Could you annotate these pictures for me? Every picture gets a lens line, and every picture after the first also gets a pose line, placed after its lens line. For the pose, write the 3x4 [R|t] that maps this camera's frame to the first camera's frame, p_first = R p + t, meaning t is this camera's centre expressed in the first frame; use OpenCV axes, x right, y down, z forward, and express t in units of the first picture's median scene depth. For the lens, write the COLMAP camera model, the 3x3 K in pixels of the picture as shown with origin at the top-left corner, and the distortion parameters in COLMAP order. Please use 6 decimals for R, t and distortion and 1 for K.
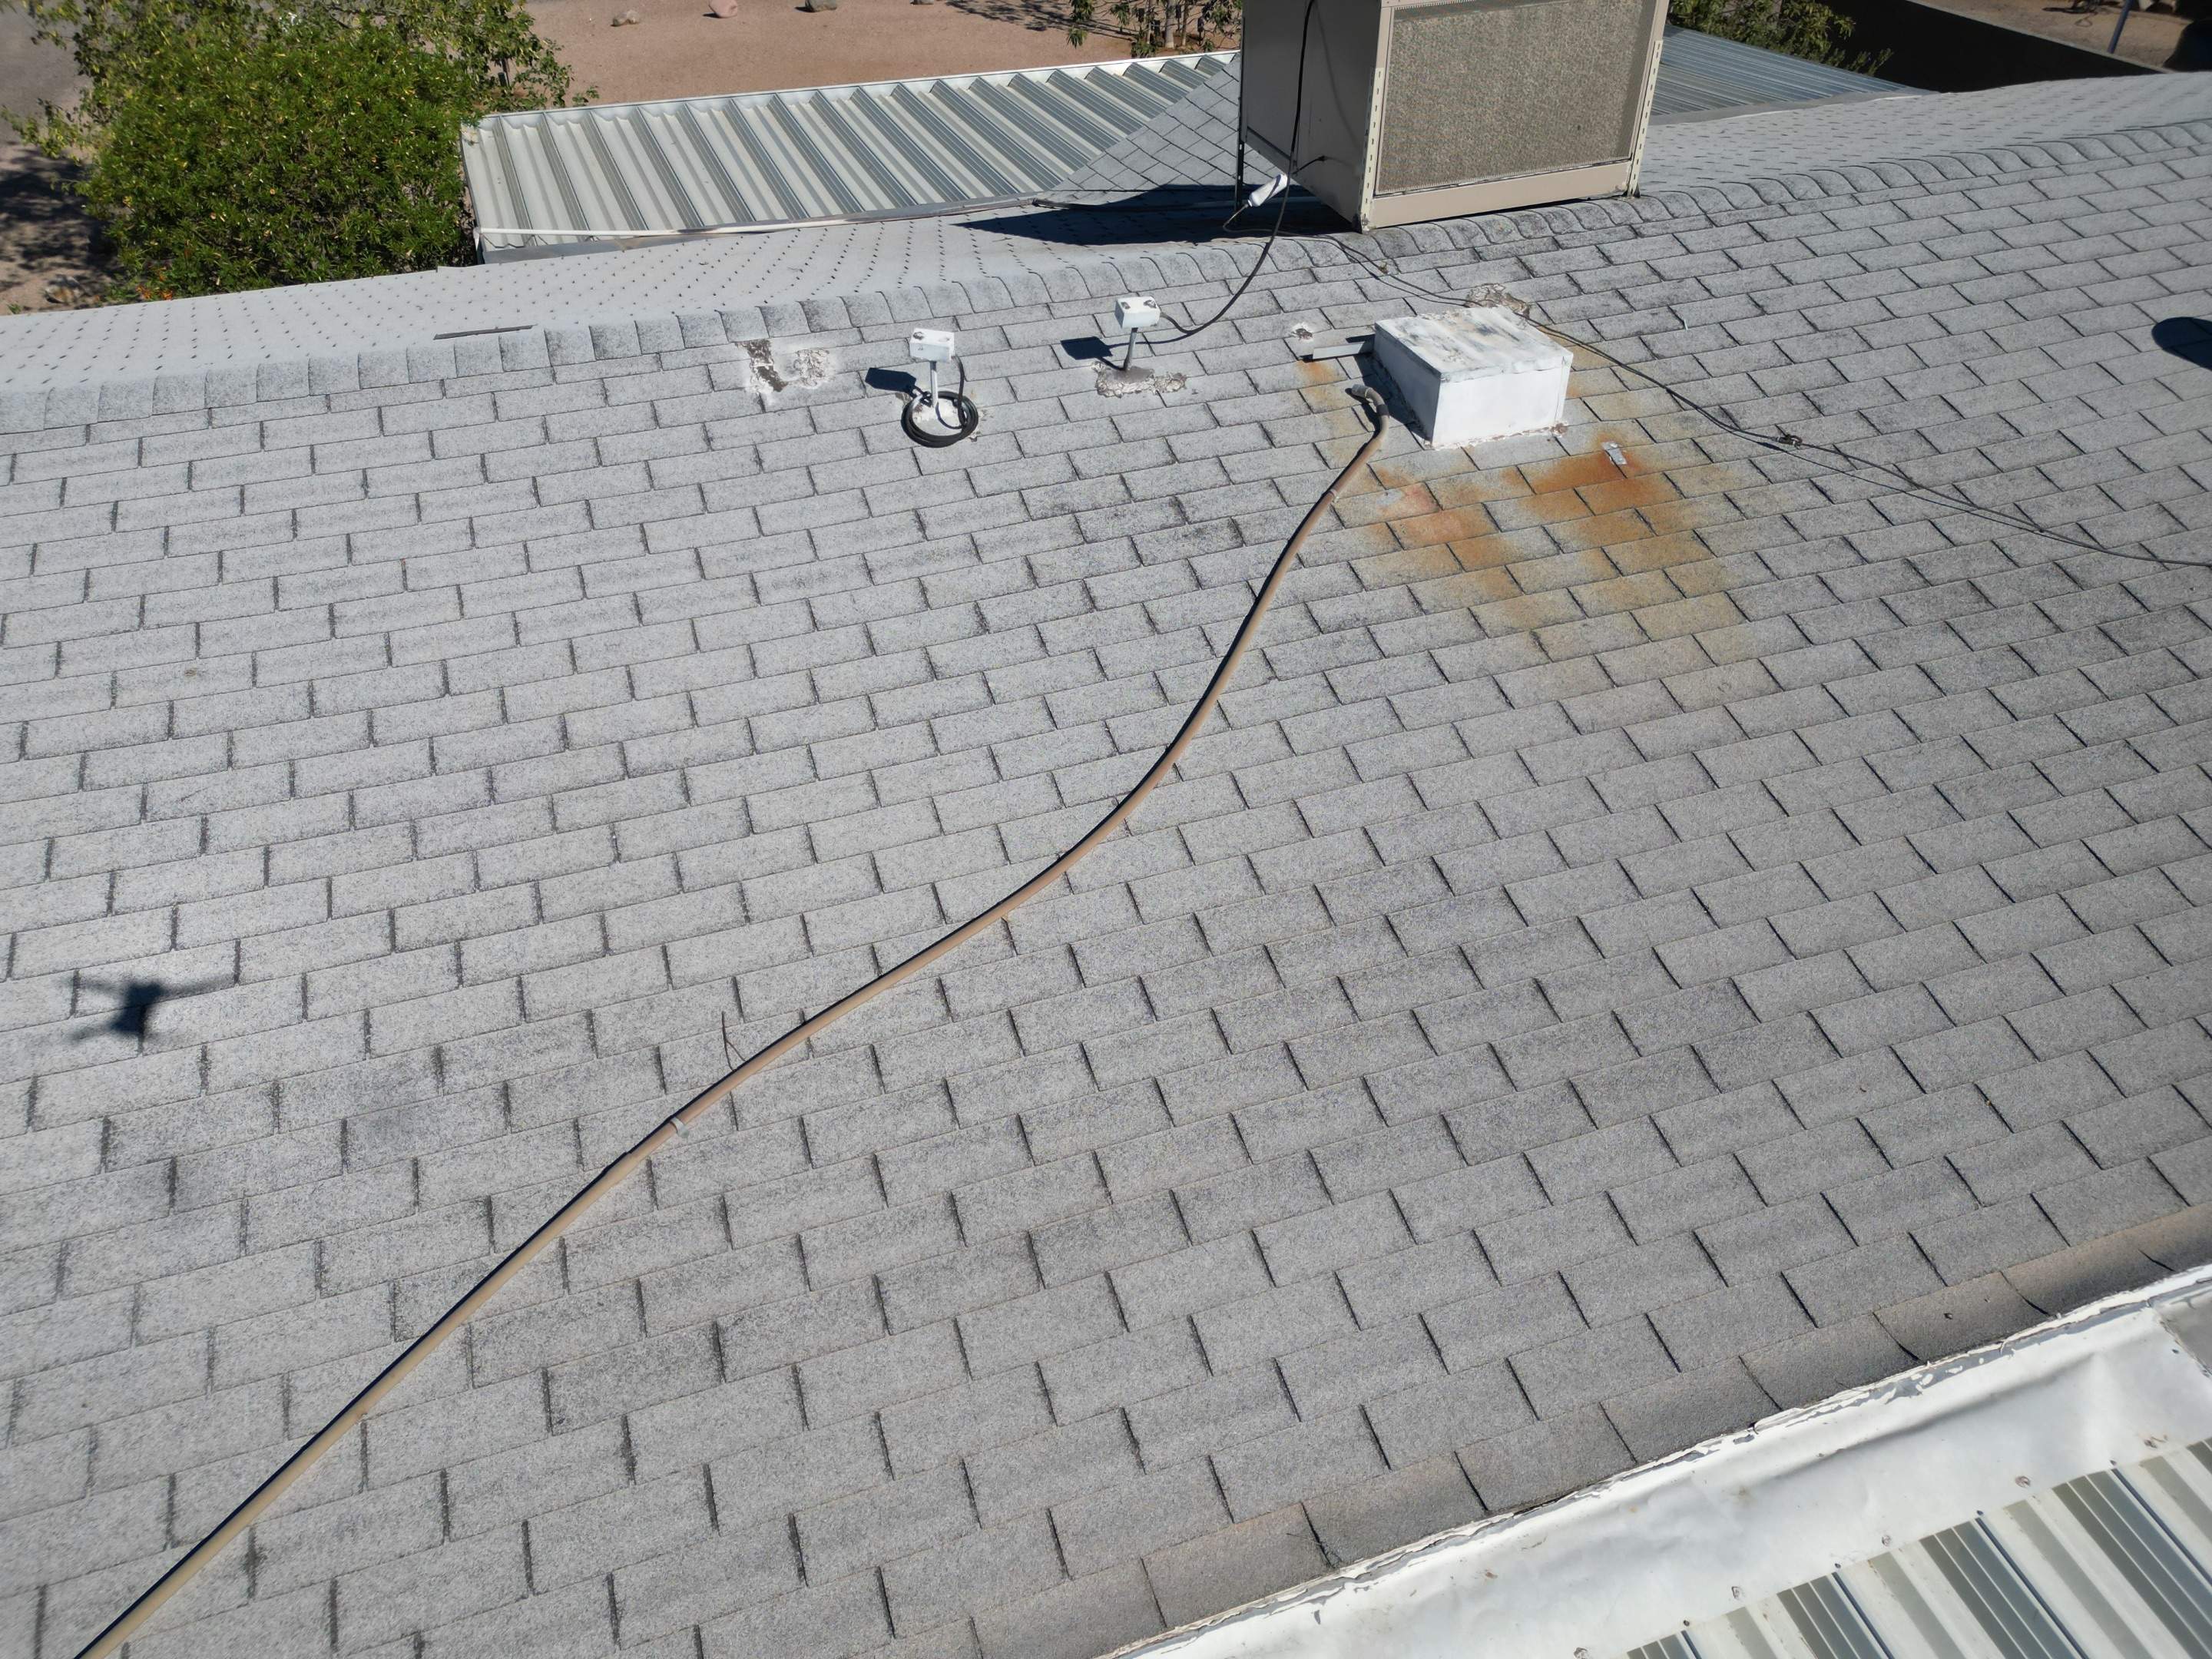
lens RADIAL K [[1550.4, 0, 1104.8], [0, 1550.4, 828.1], [0, 0, 1]] dist [0.047253, -0.021327]
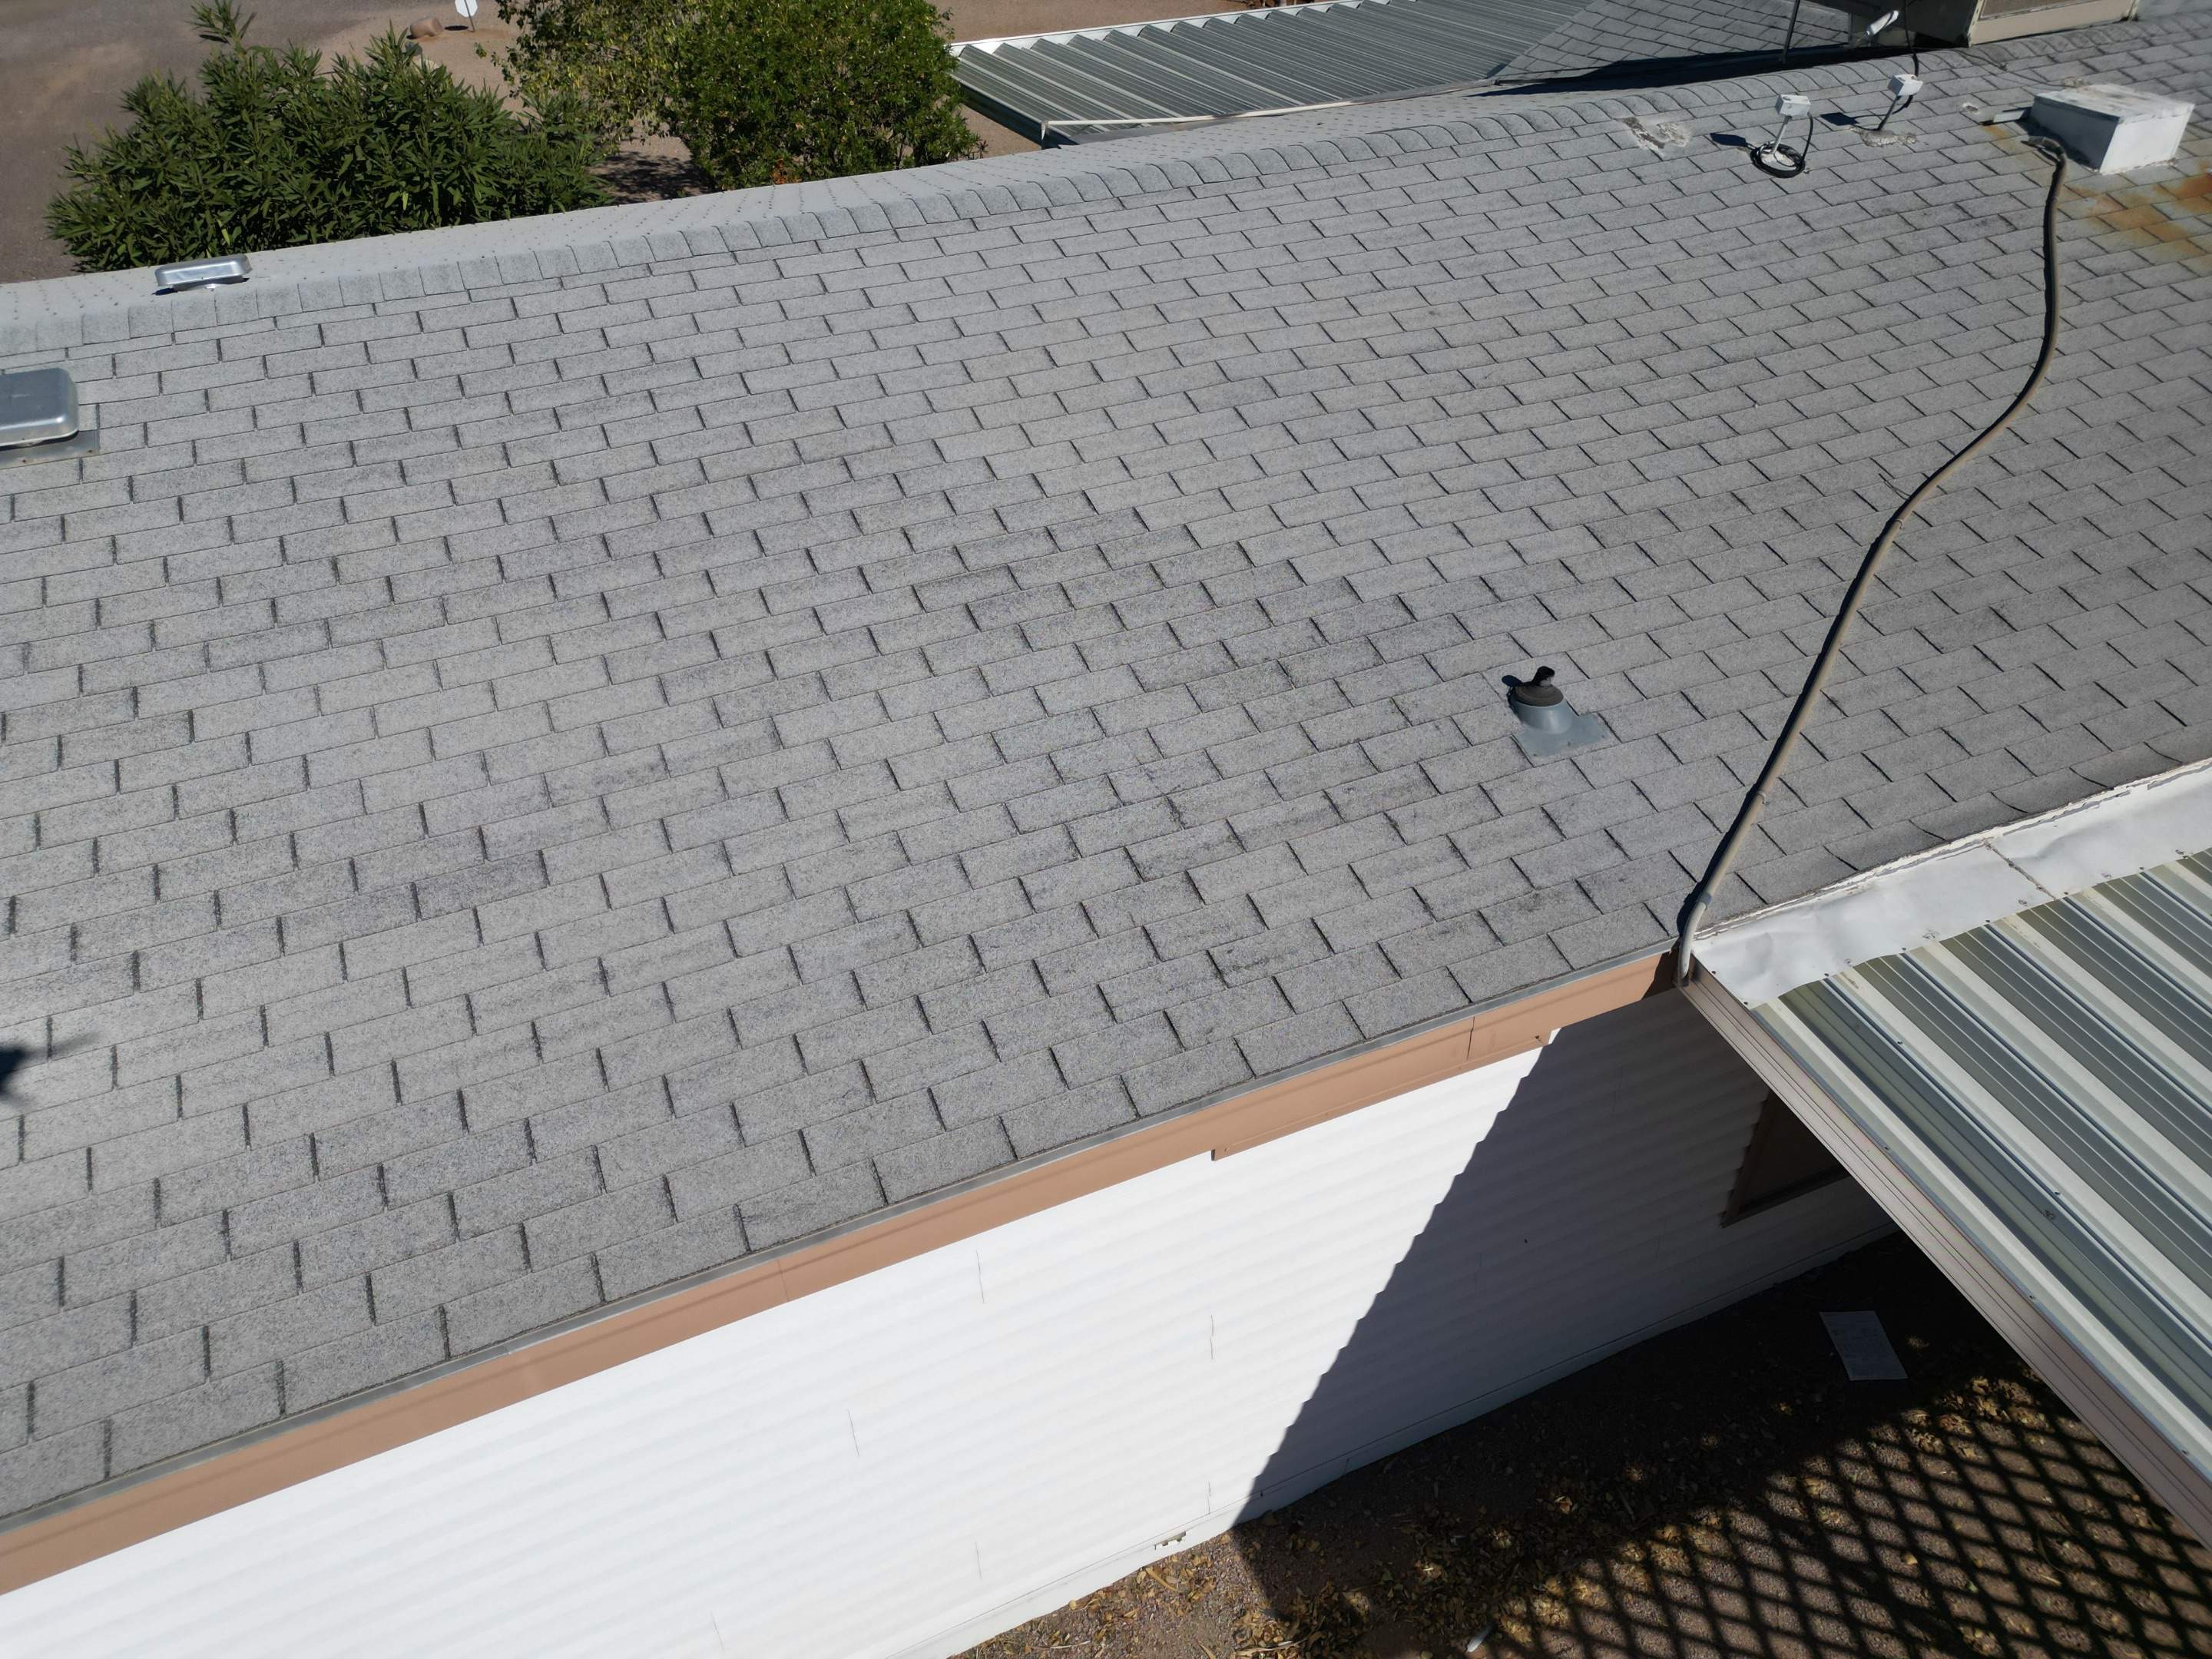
lens RADIAL K [[1550.4, 0, 1098.1], [0, 1550.4, 825.2], [0, 0, 1]] dist [0.047253, -0.021327]
pose [[0.996377, -0.049151, 0.069404, -0.857763], [0.049080, 0.998791, 0.002721, 0.316639], [-0.069454, 0.000696, 0.997585, -0.417203]]
